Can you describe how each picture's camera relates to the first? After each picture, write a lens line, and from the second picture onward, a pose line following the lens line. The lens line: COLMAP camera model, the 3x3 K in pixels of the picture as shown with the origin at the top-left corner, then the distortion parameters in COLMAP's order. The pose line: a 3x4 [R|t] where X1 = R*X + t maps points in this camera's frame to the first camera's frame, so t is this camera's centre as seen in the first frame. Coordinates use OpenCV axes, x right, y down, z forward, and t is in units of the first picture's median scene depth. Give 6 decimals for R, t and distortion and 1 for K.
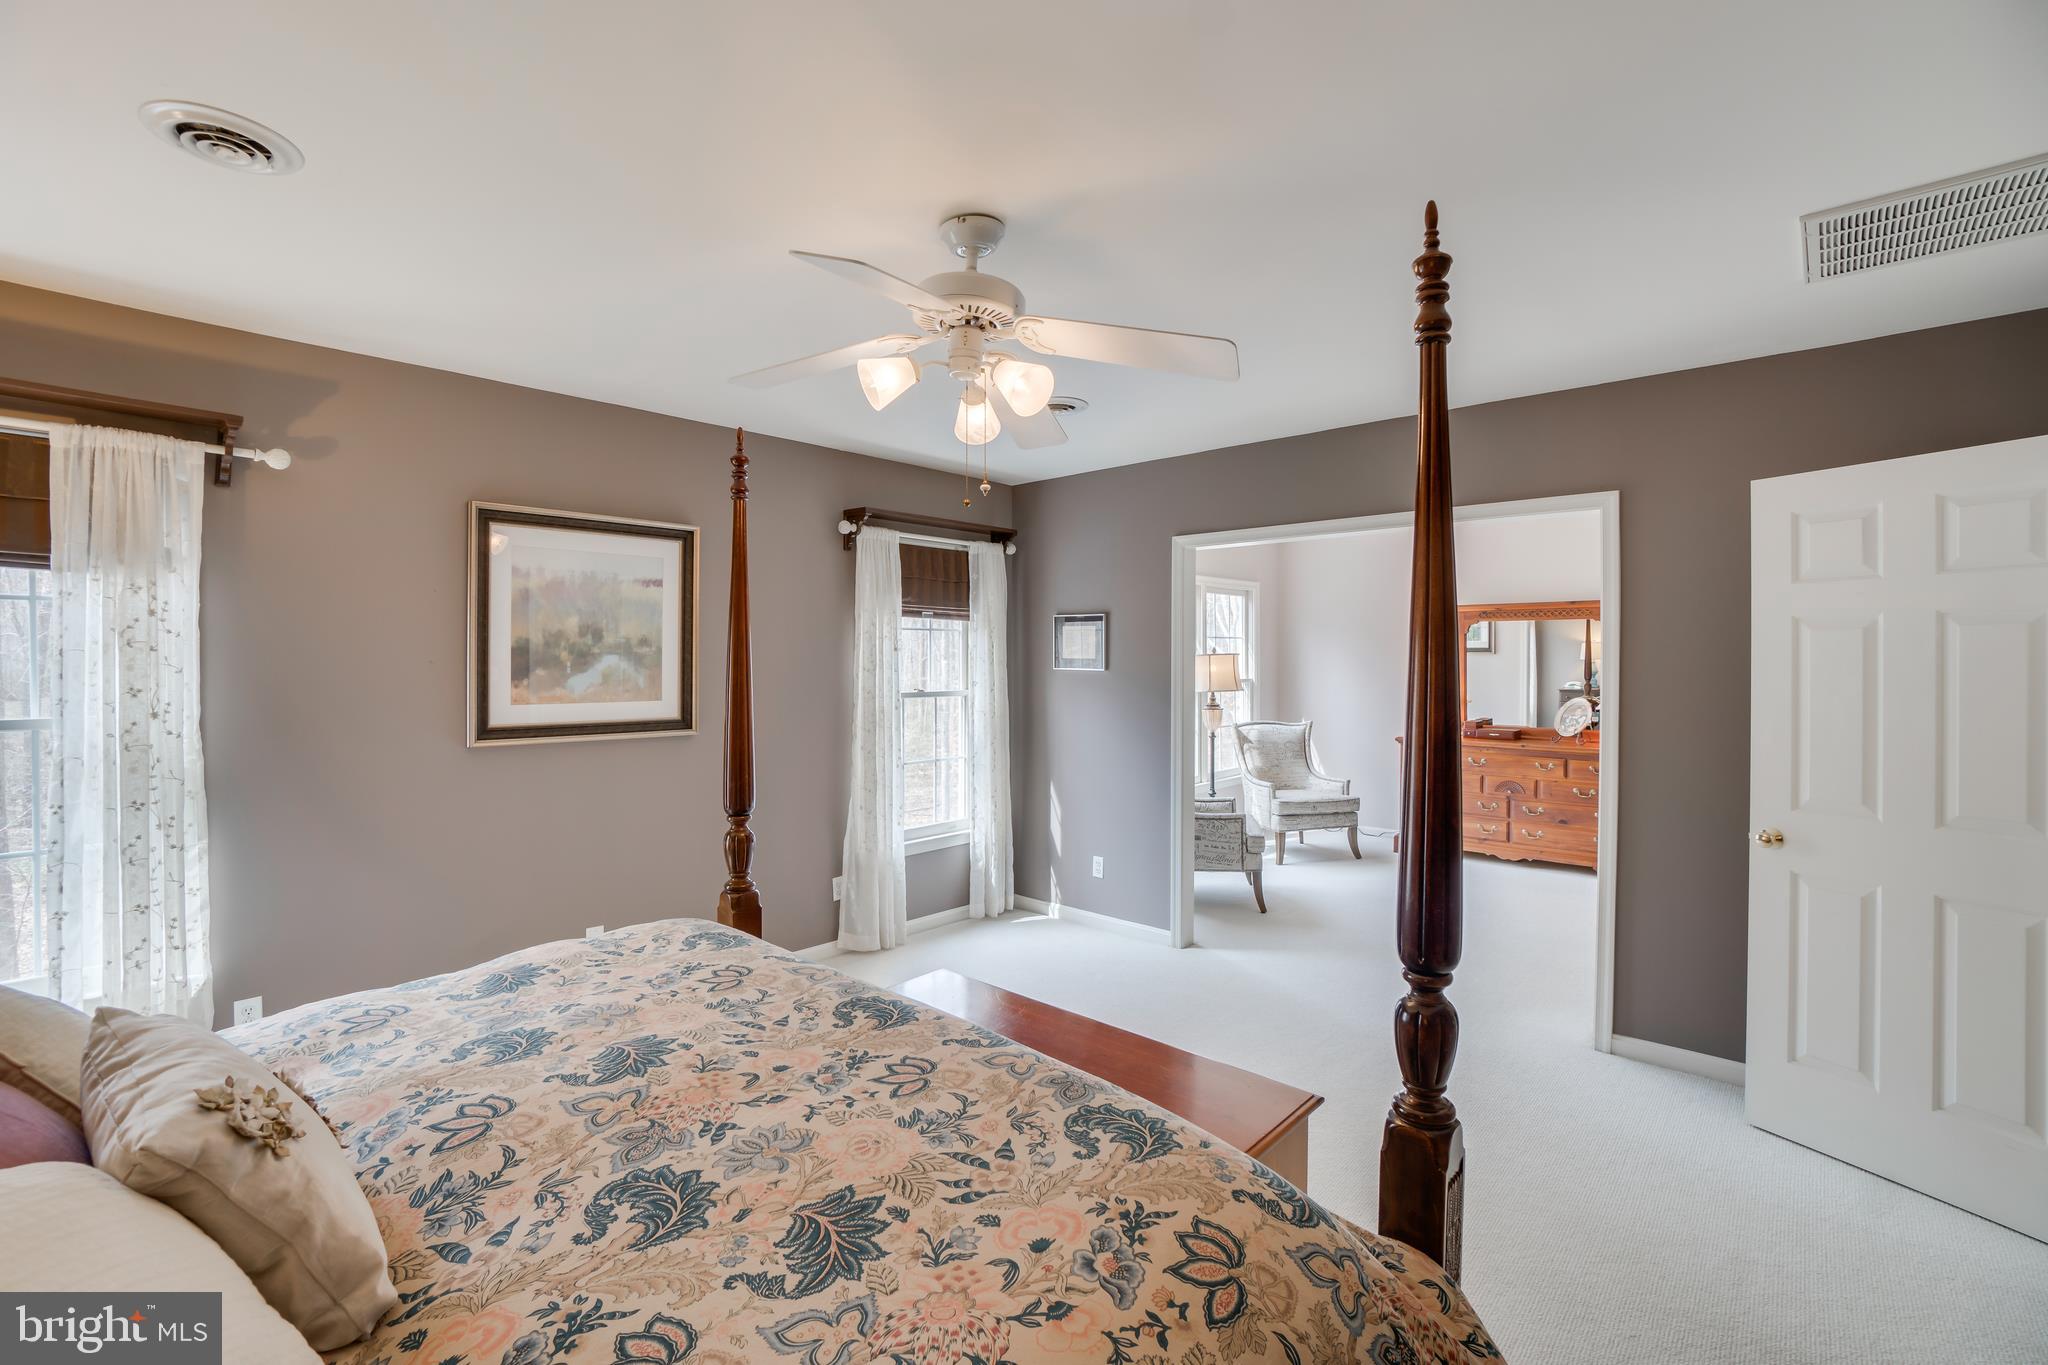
lens RADIAL K [[910.4, 0, 1030.8], [0, 910.4, 668.2], [0, 0, 1]] dist [0.011641, 0.000389]
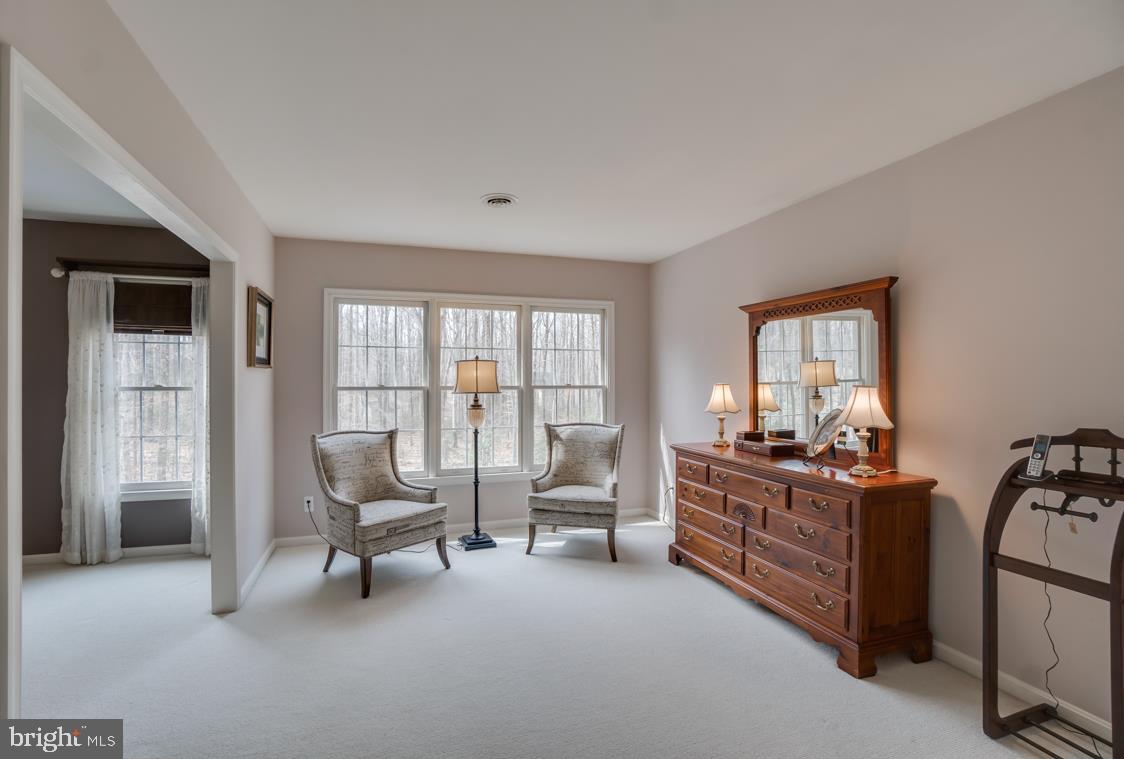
lens RADIAL K [[502.6, 0, 542.0], [0, 502.6, 376.7], [0, 0, 1]] dist [-0.047644, 0.016562]
pose [[0.860645, 0.002105, -0.509200, 0.695402], [-0.008580, 0.999909, -0.010370, 0.011469], [0.509133, 0.013294, 0.860585, 0.576352]]
